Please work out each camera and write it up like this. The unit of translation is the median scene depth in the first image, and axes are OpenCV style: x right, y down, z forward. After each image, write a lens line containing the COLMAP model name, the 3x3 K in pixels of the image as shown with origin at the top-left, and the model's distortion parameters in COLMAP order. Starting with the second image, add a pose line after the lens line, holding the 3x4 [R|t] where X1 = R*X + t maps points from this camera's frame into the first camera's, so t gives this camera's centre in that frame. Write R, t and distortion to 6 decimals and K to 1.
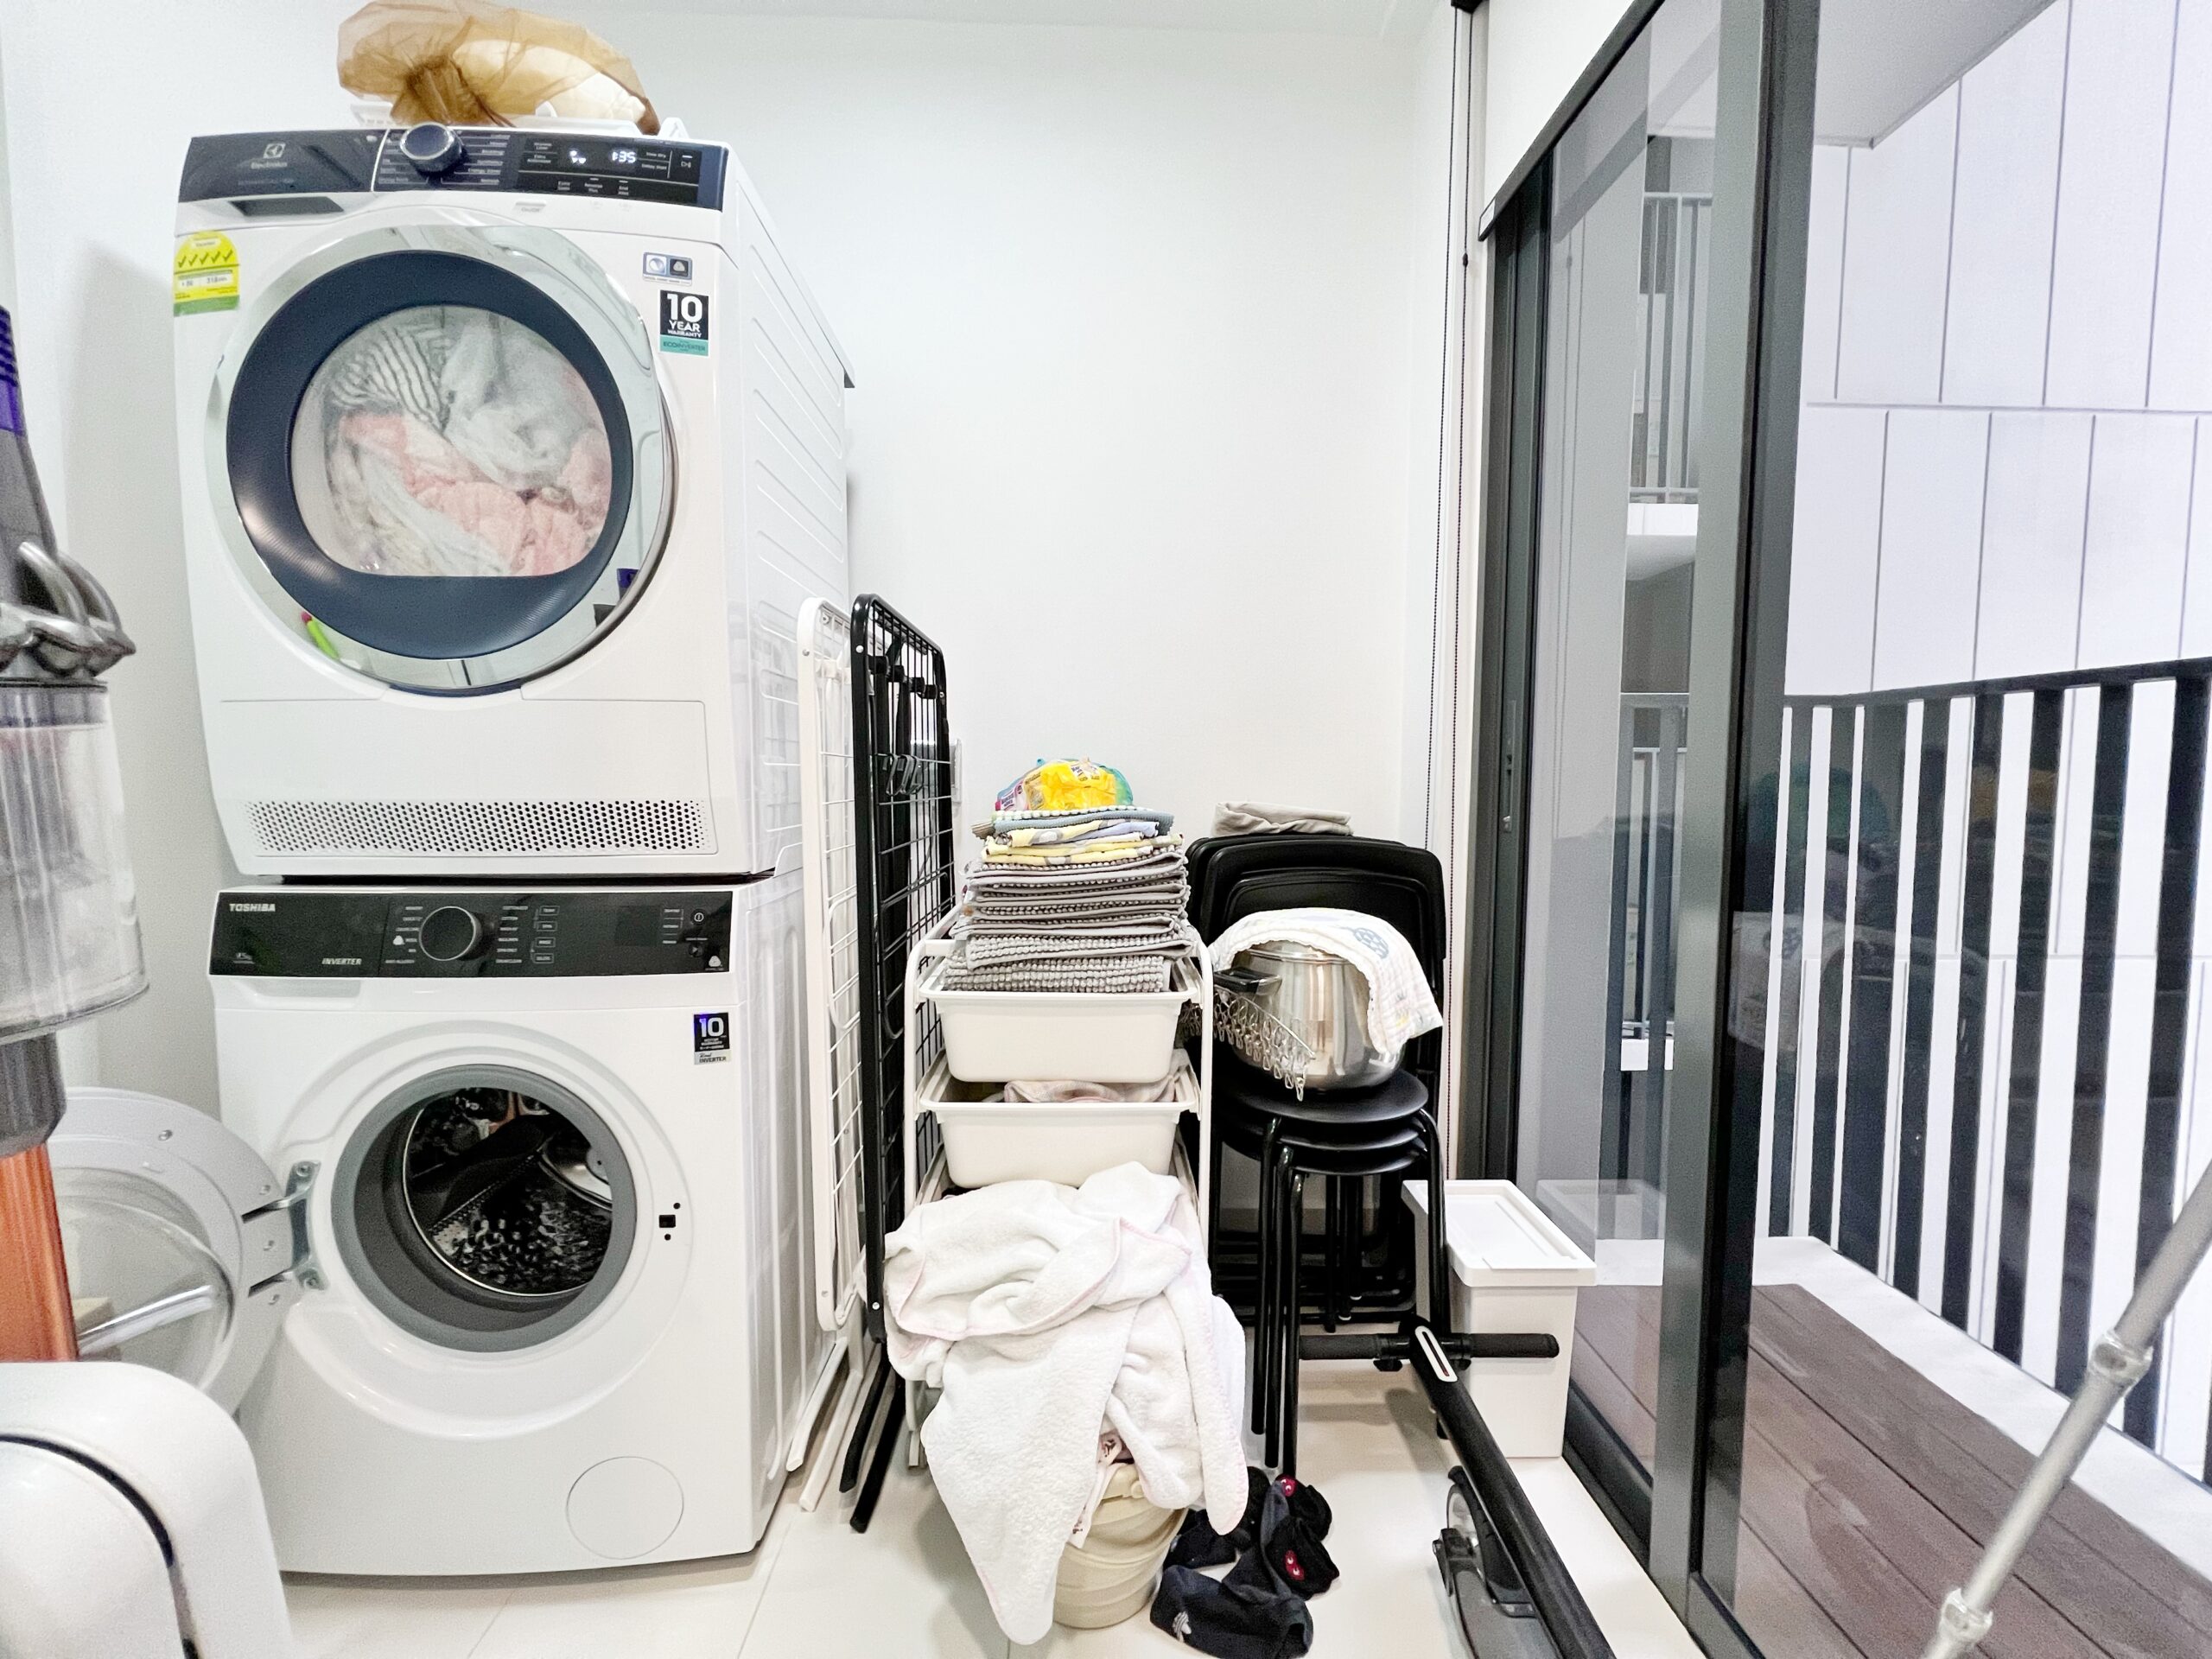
lens RADIAL K [[888.1, 0, 1097.4], [0, 888.1, 832.8], [0, 0, 1]] dist [-0.006613, -0.000391]
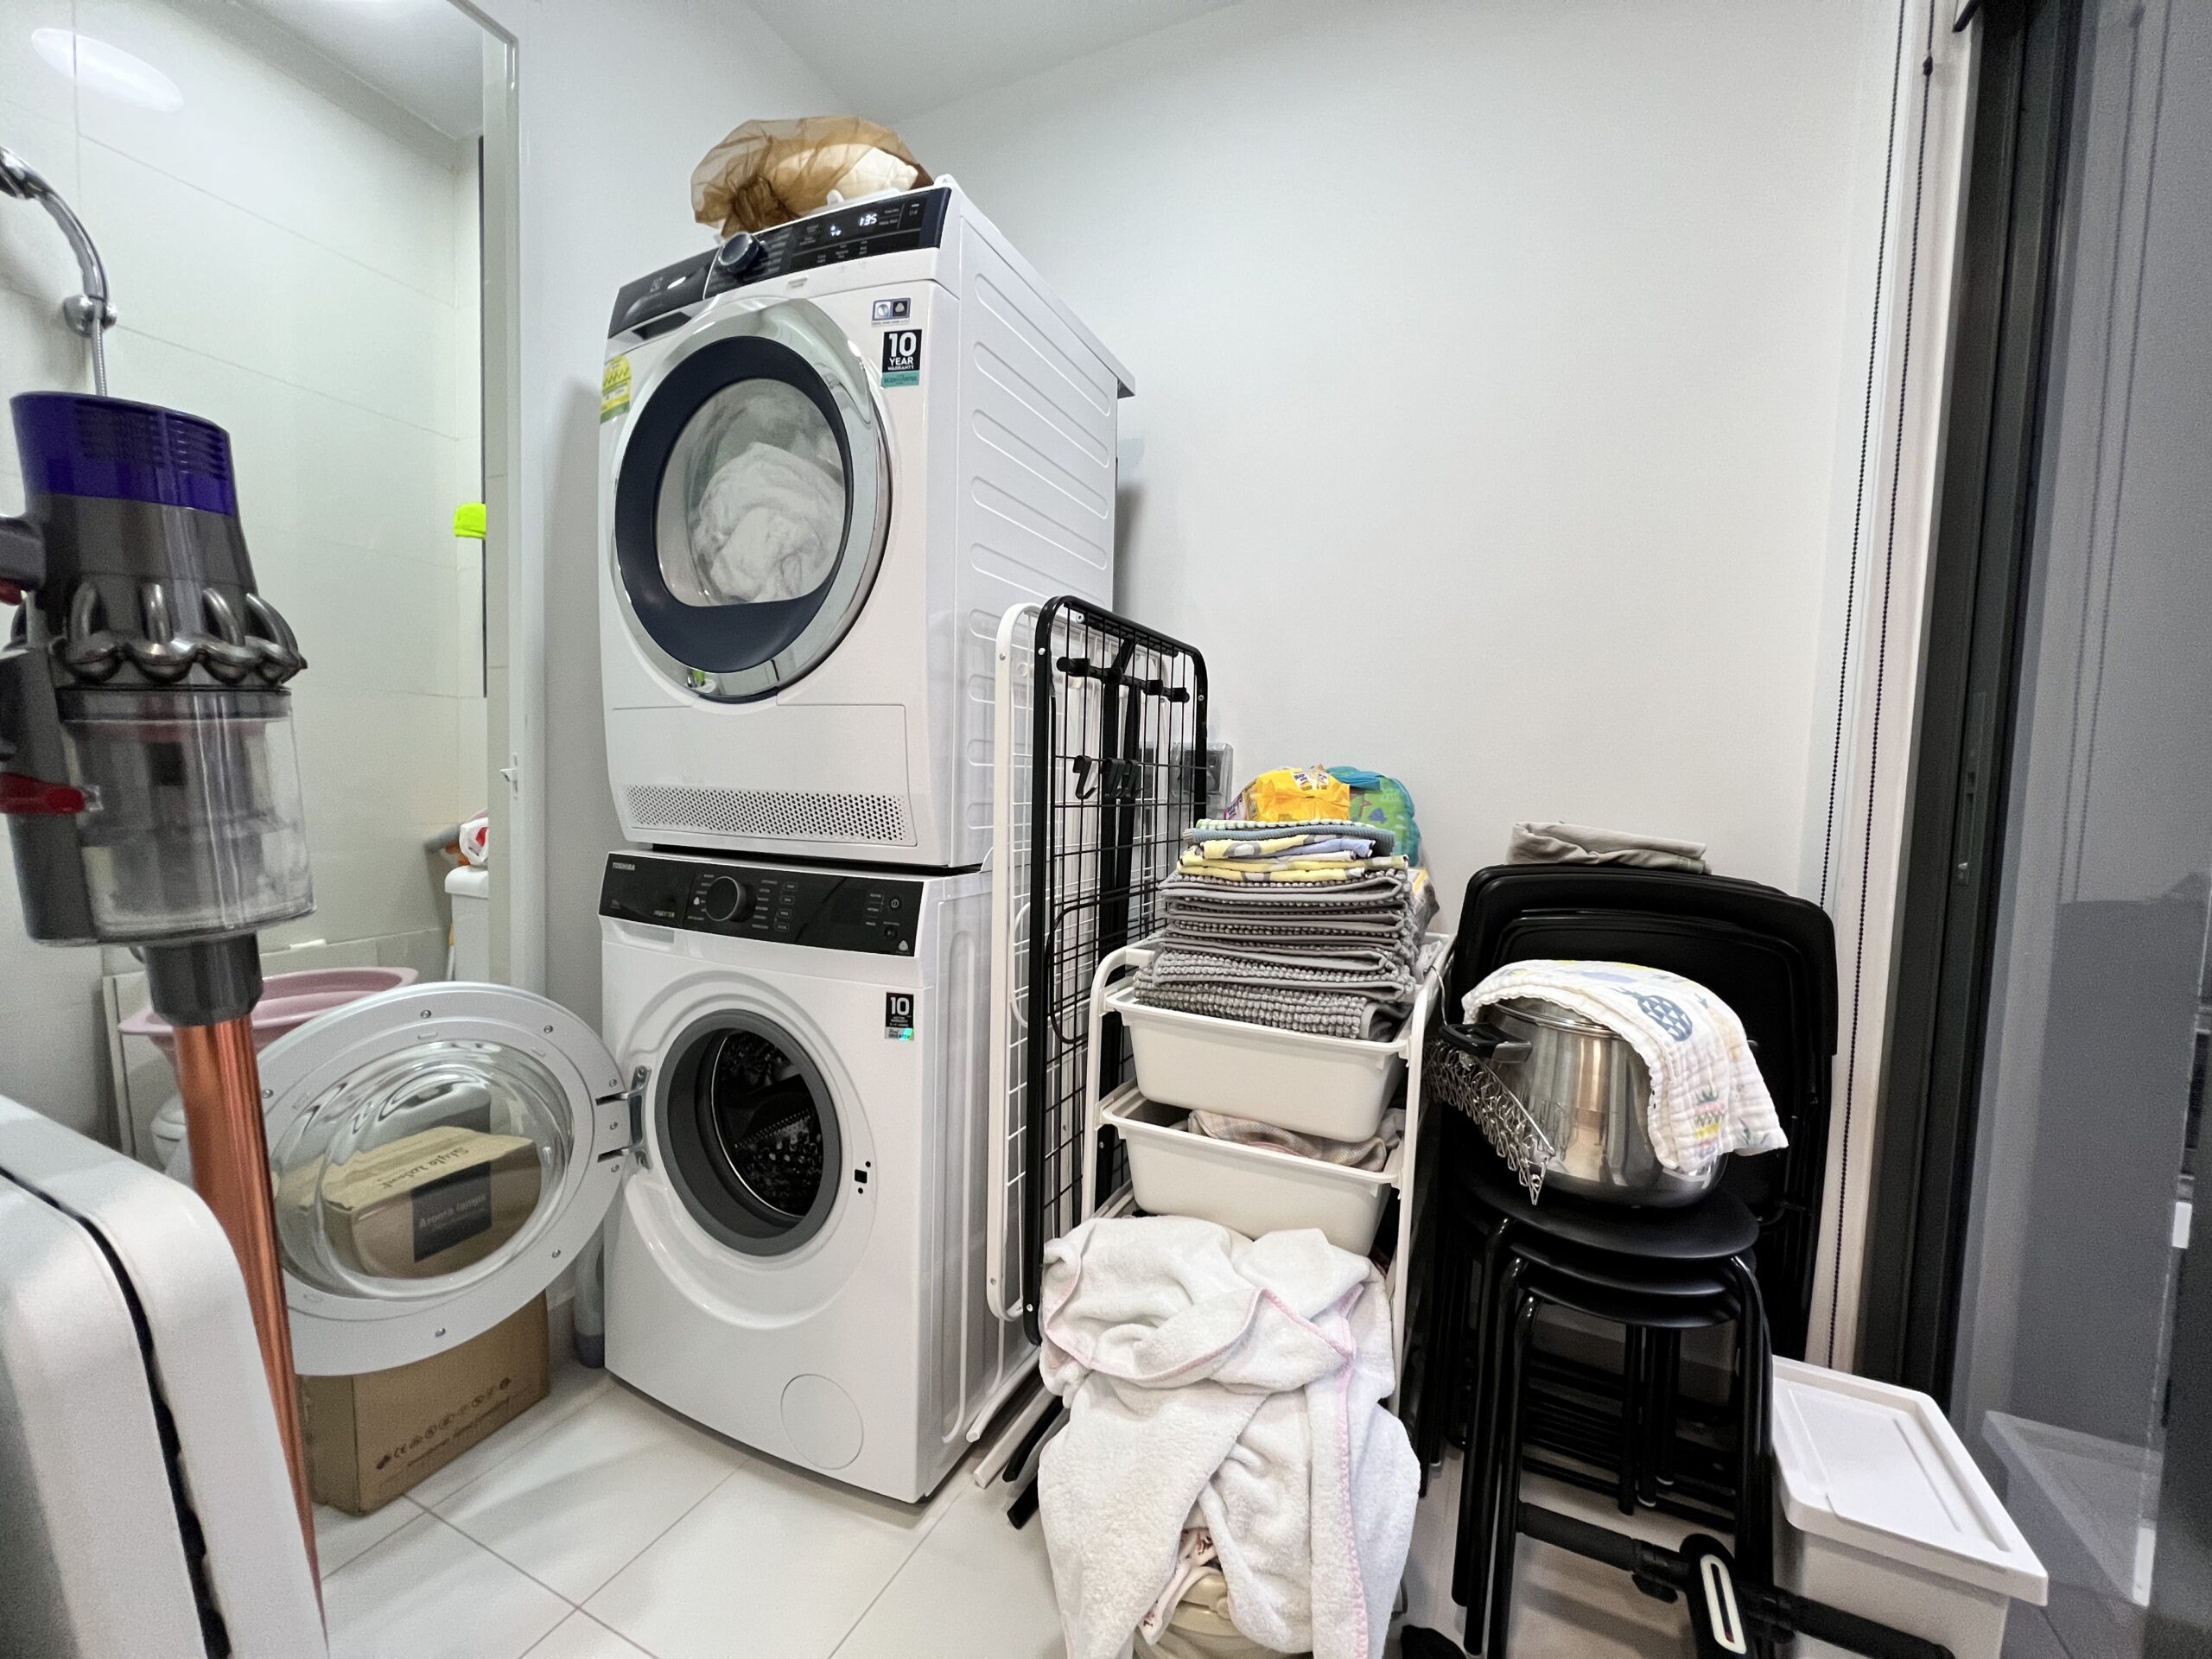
lens RADIAL K [[888.1, 0, 1100.7], [0, 888.1, 833.0], [0, 0, 1]] dist [-0.006613, -0.000391]
pose [[0.890111, 0.051151, -0.452864, 0.254881], [-0.055888, 0.998433, 0.002925, -0.007948], [0.452304, 0.022706, 0.891575, 0.138659]]
